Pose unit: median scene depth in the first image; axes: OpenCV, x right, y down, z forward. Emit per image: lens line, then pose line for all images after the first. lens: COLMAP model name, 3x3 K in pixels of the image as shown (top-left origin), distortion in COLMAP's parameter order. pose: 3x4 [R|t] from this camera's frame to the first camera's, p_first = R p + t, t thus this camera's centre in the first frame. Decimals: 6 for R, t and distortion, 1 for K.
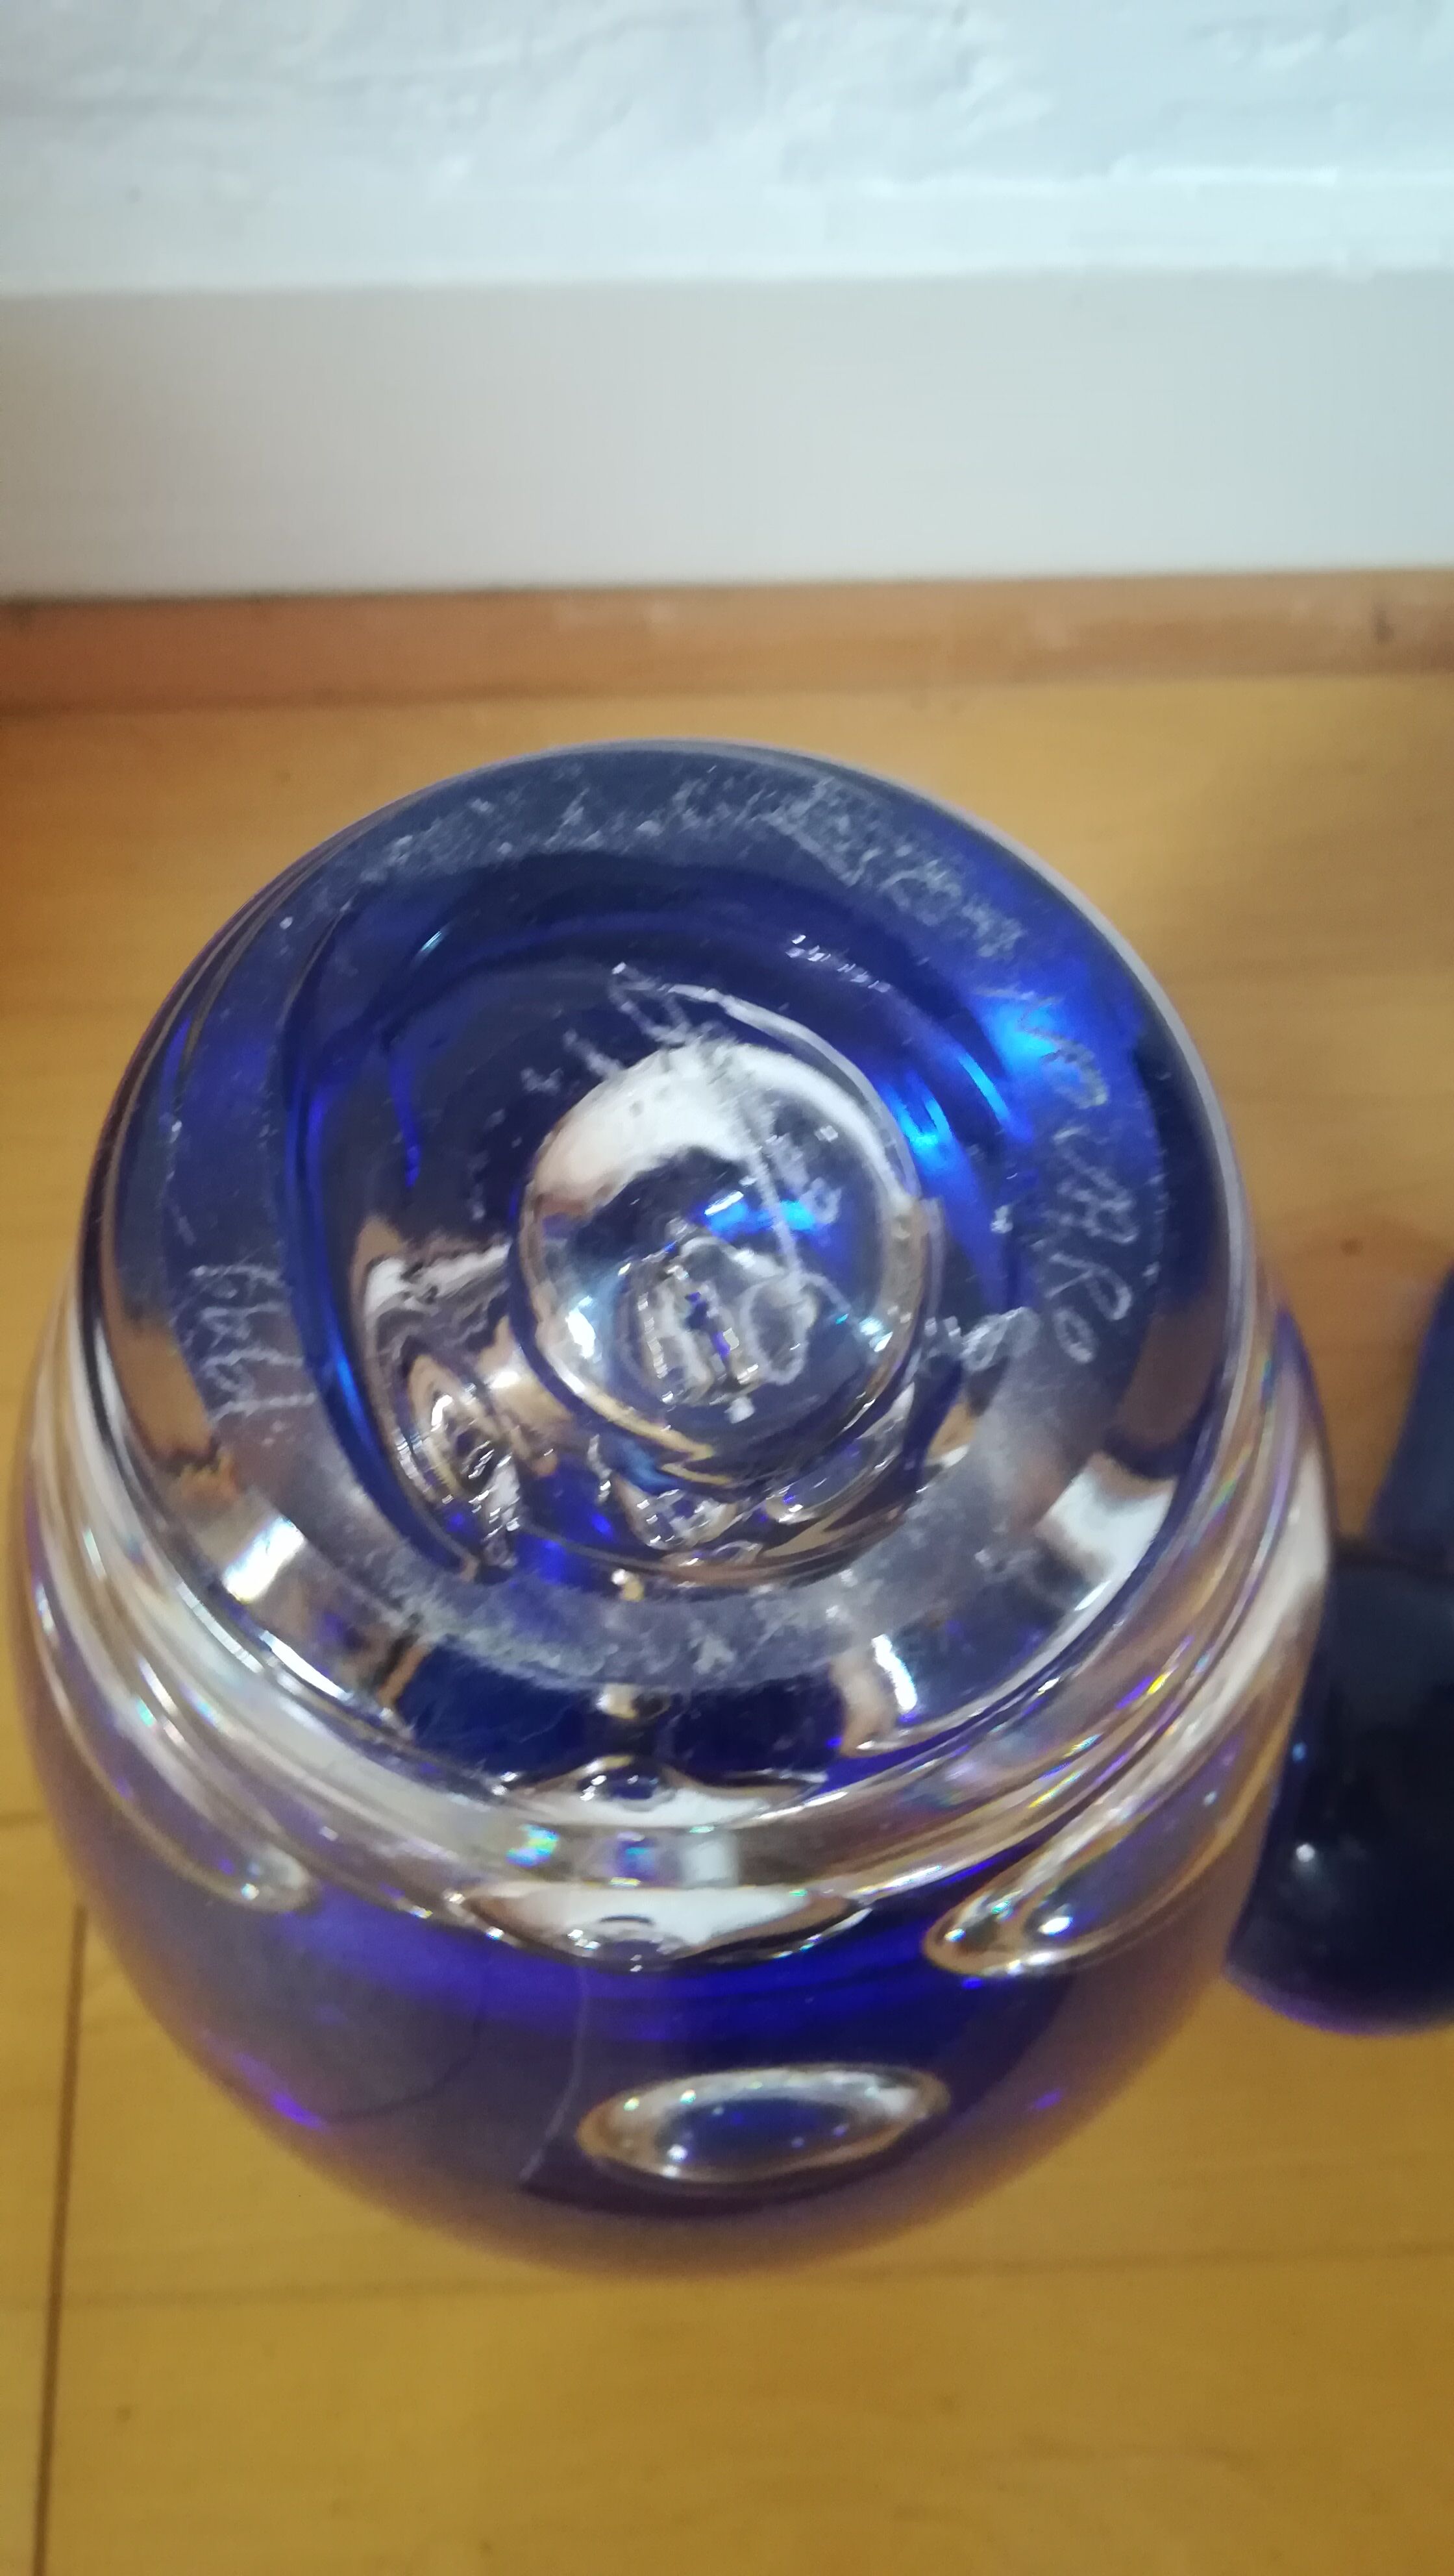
lens RADIAL K [[2028.7, 0, 700.1], [0, 2028.7, 1287.6], [0, 0, 1]] dist [0.024807, -0.073046]
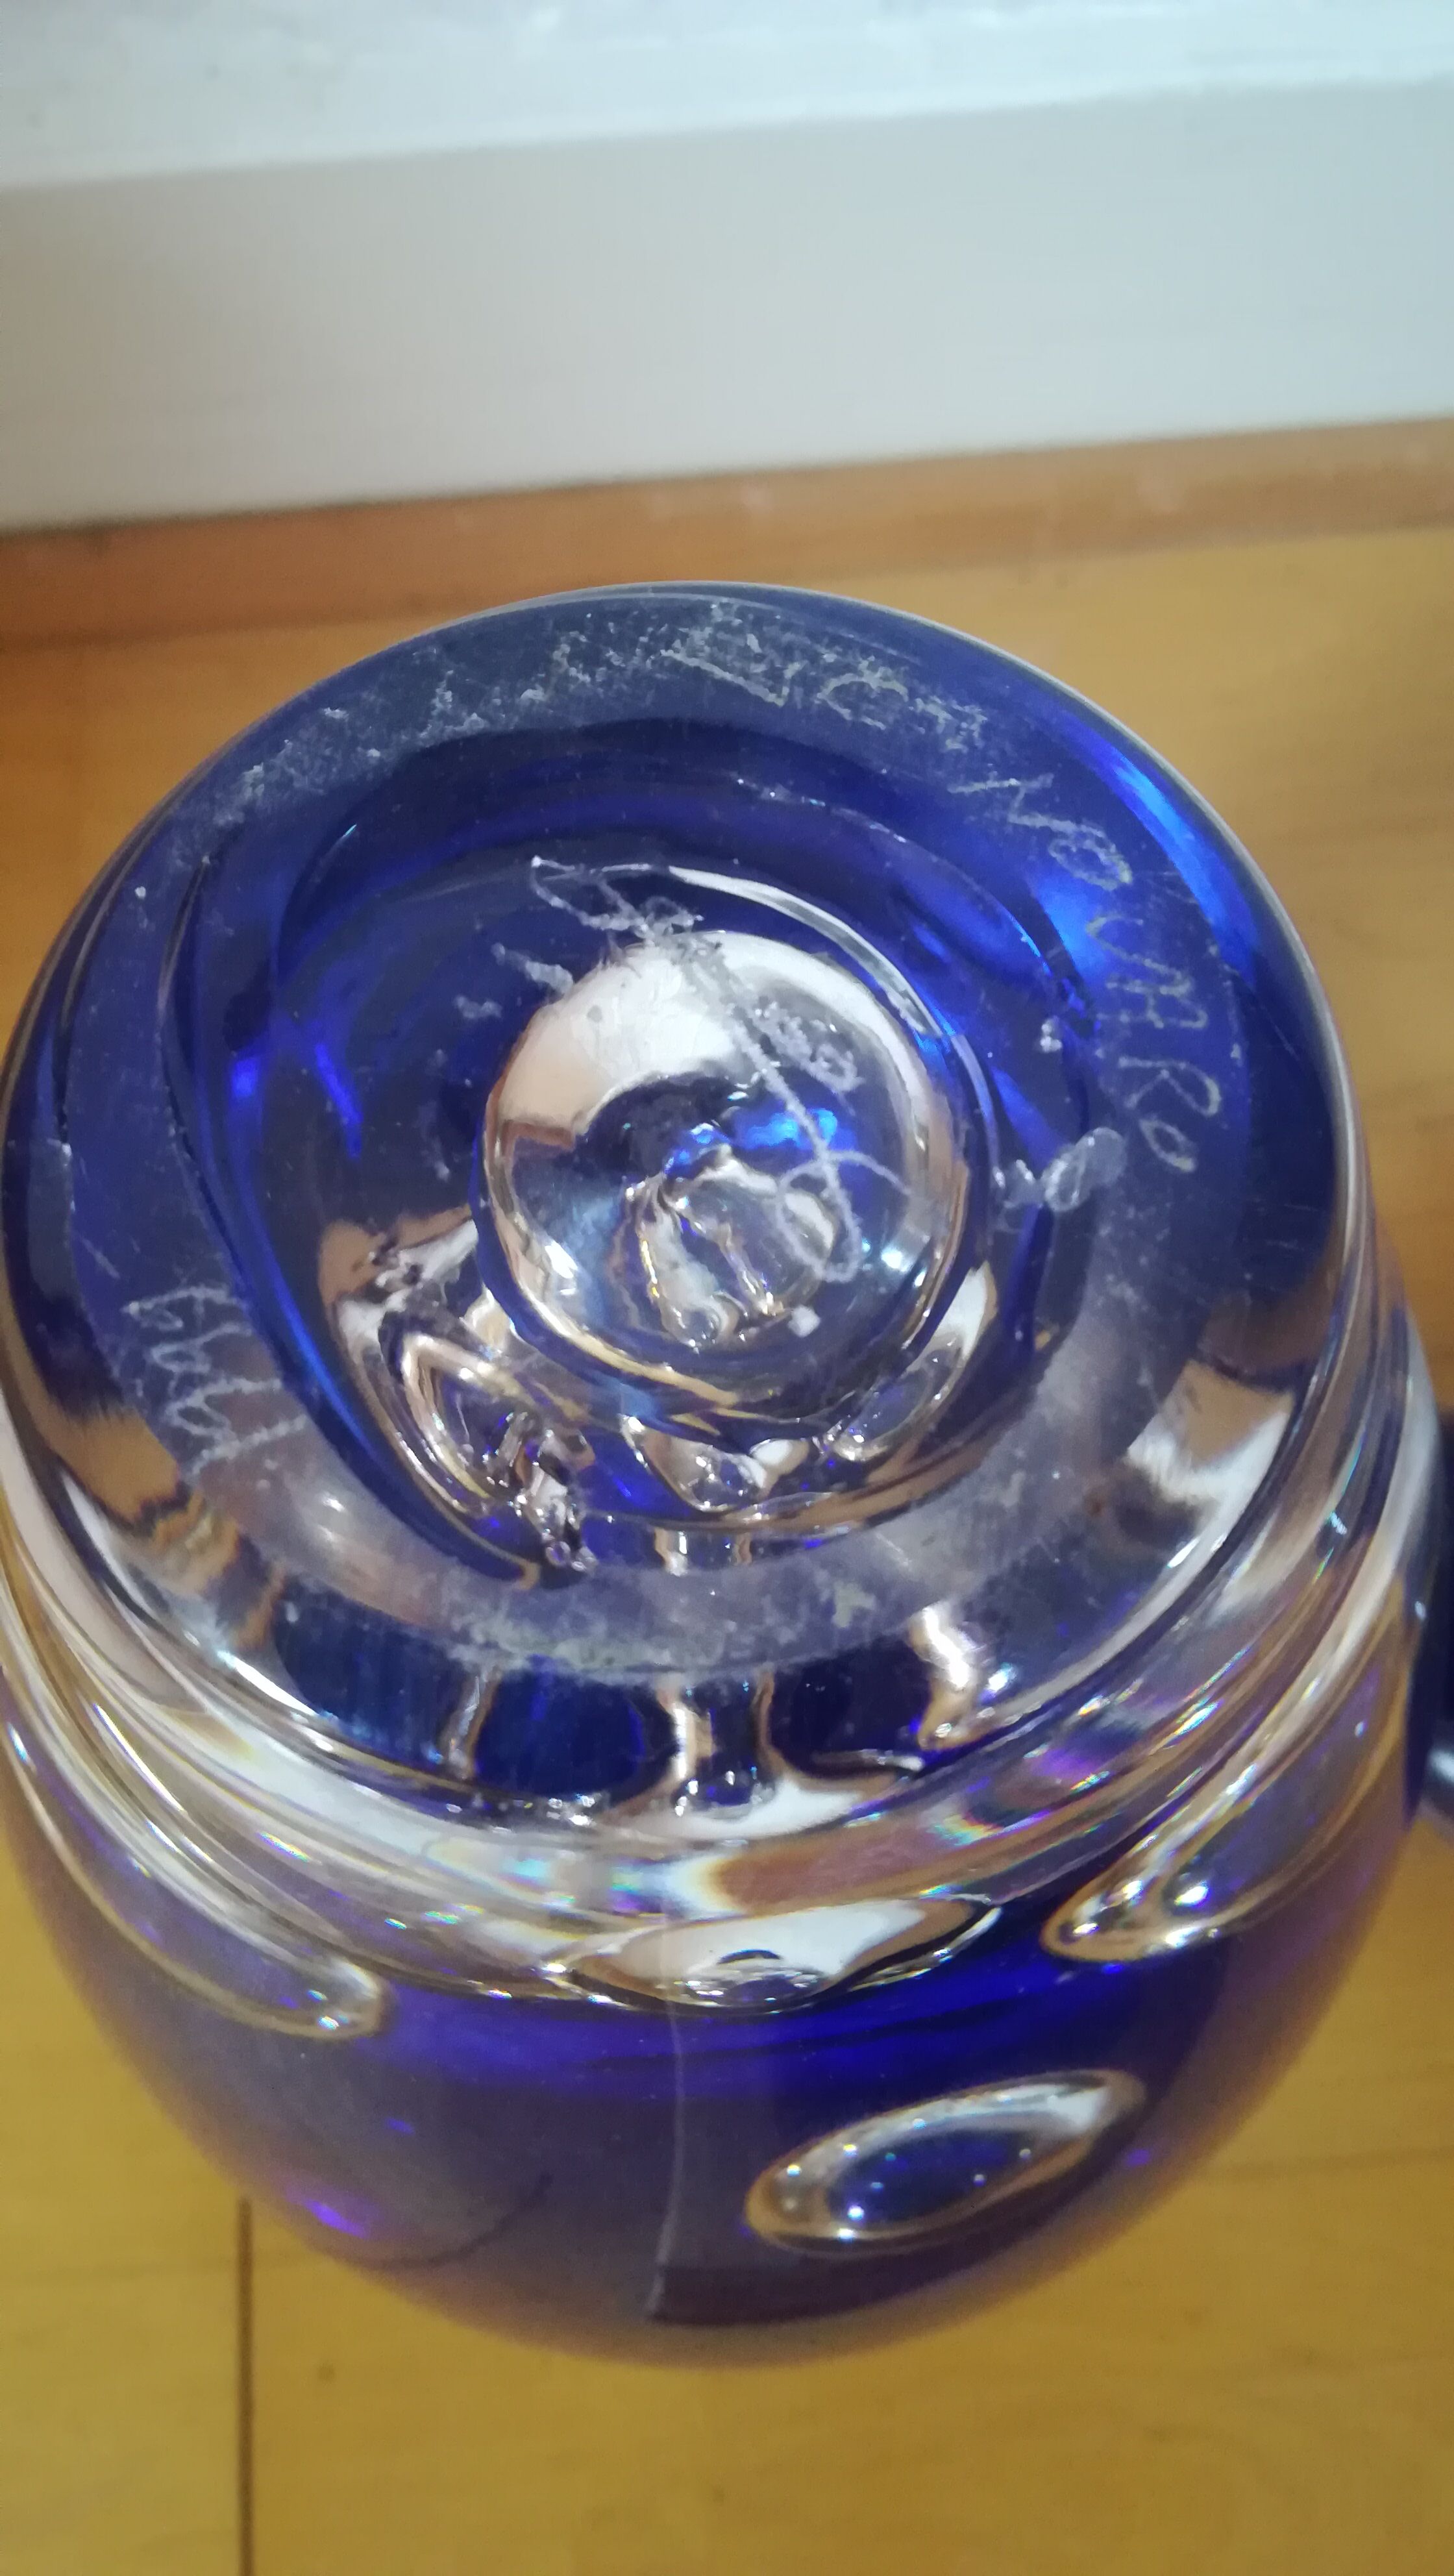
lens RADIAL K [[2028.7, 0, 688.0], [0, 2028.7, 1319.4], [0, 0, 1]] dist [0.024807, -0.073046]
pose [[0.972861, -0.227278, 0.043434, -0.058878], [0.228029, 0.973566, -0.013119, 0.055190], [-0.039304, 0.022667, 0.998970, 0.150917]]
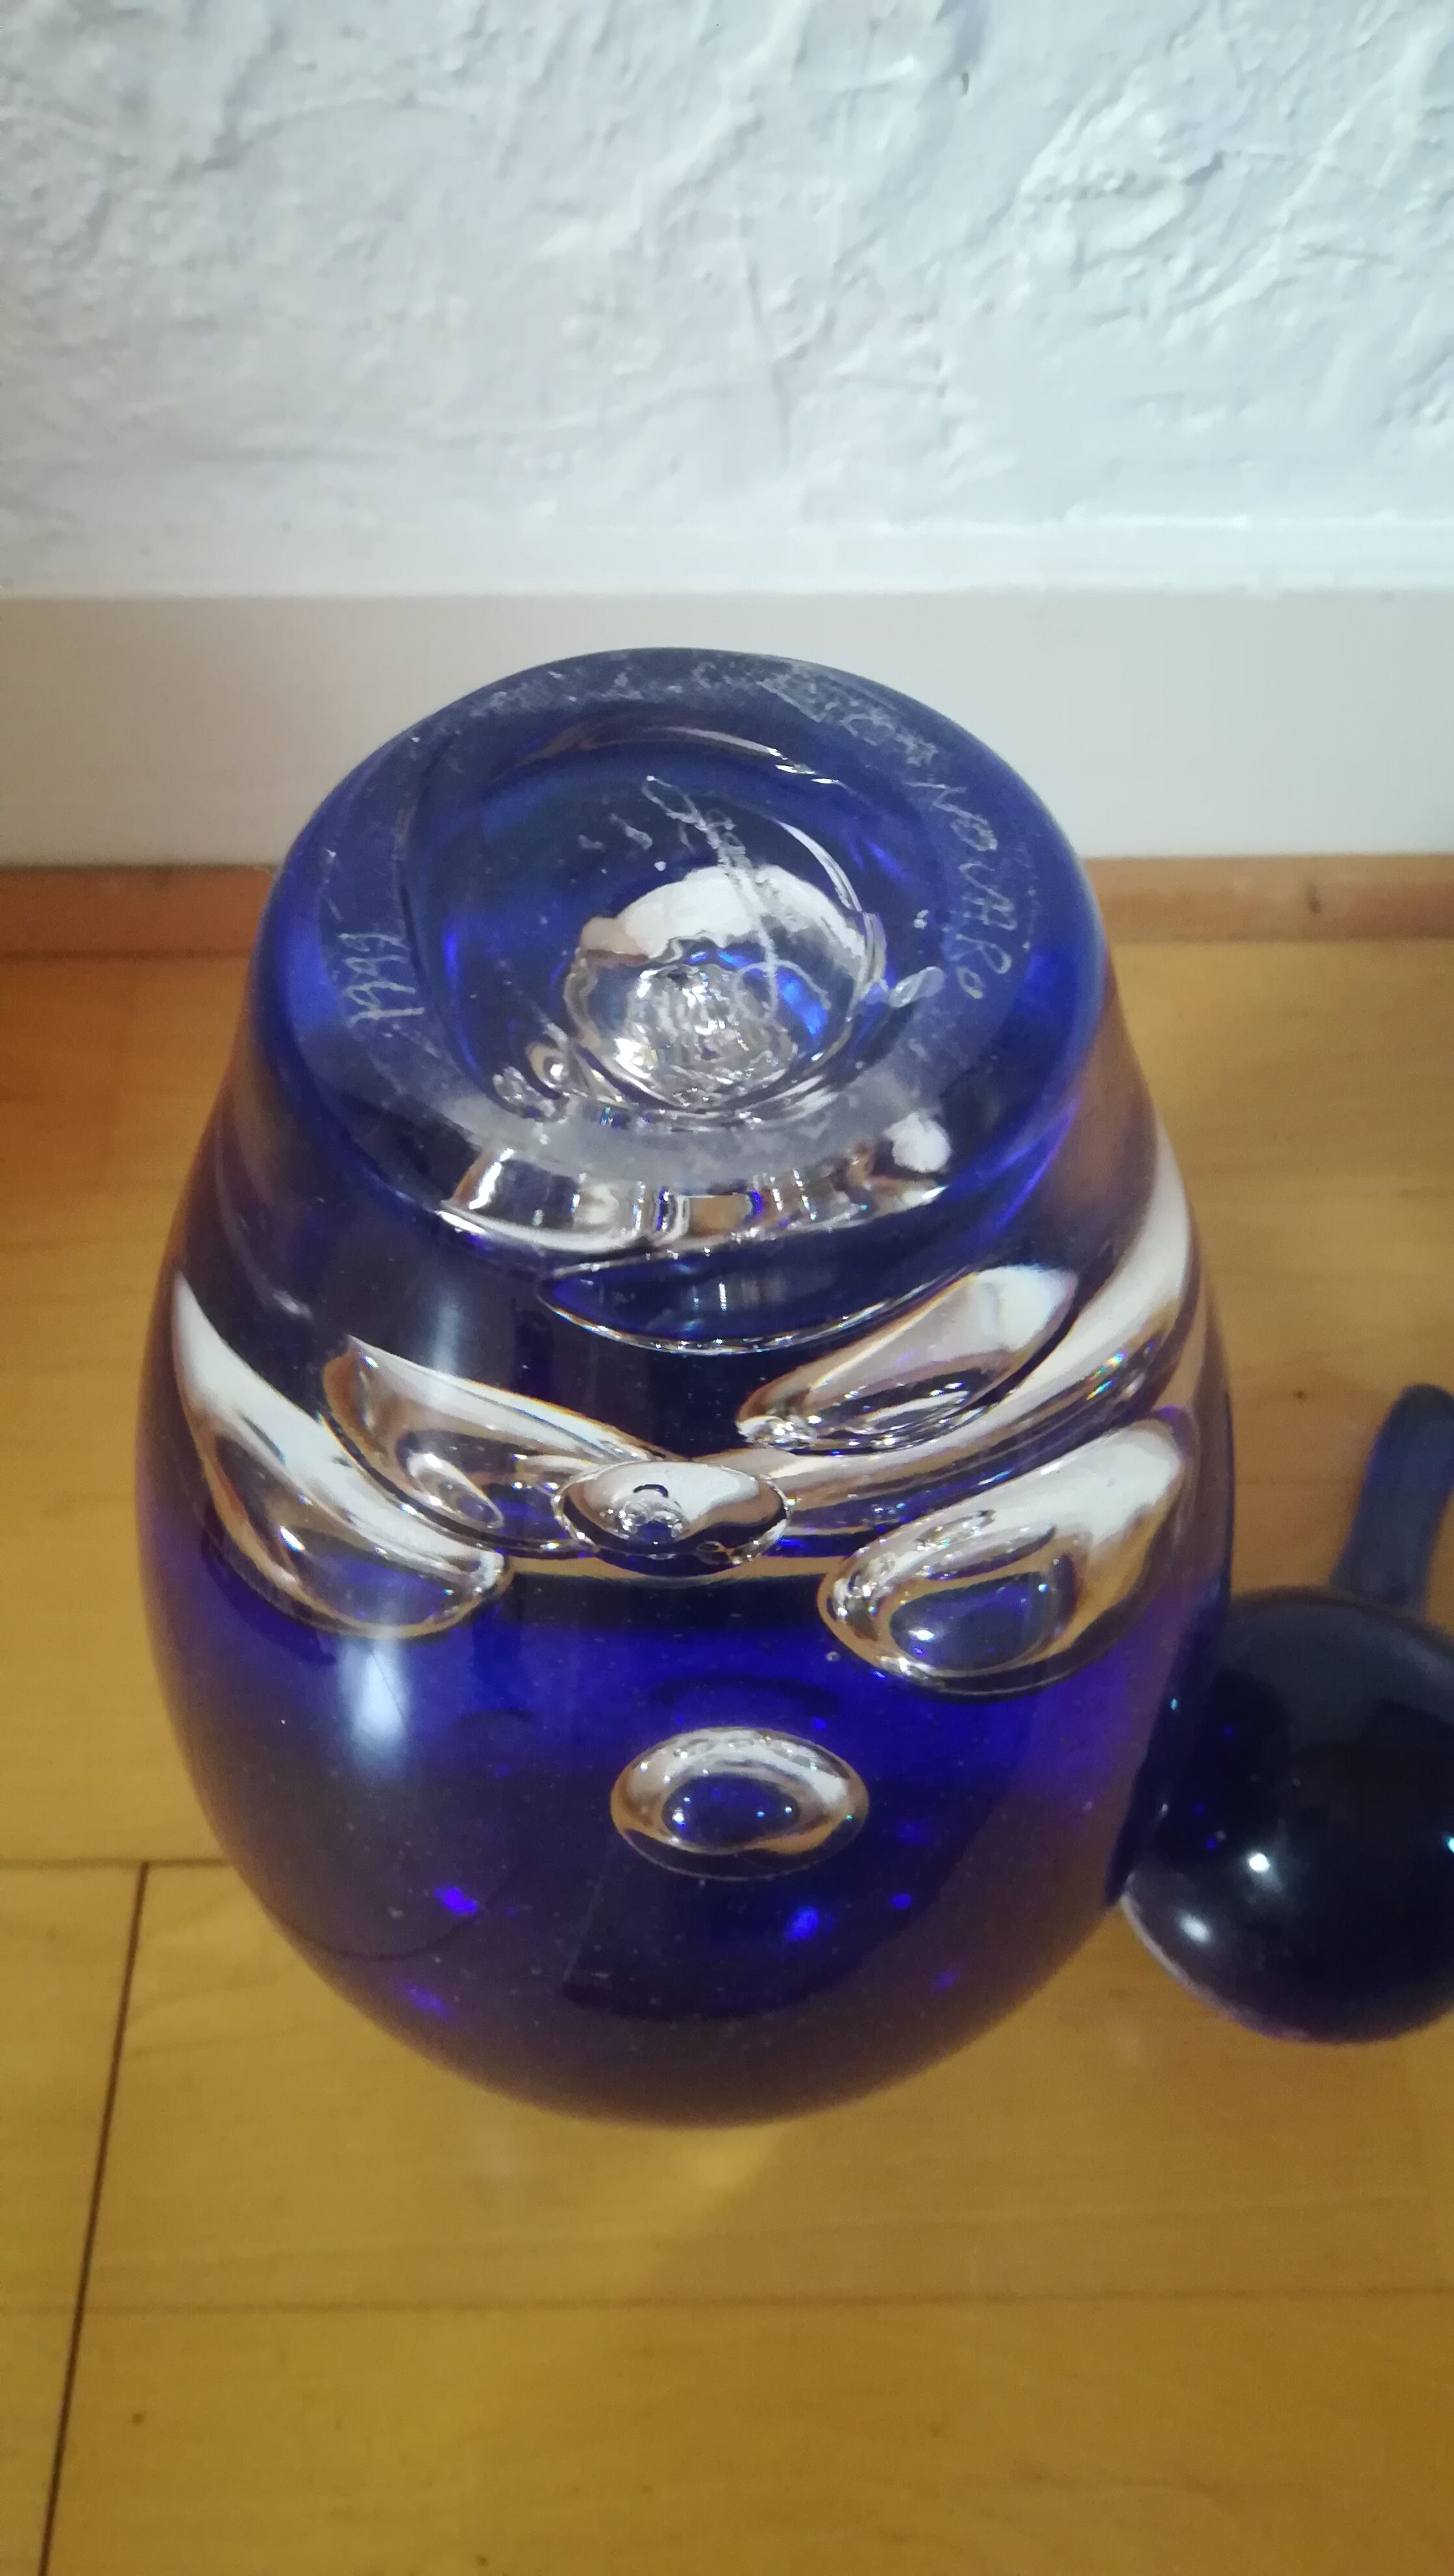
lens RADIAL K [[2028.7, 0, 694.1], [0, 2028.7, 1323.6], [0, 0, 1]] dist [0.024807, -0.073046]
pose [[0.999541, 0.018677, -0.023835, 0.030402], [-0.023452, 0.975417, -0.219114, 0.514823], [0.019157, 0.219572, 0.975408, -0.280736]]
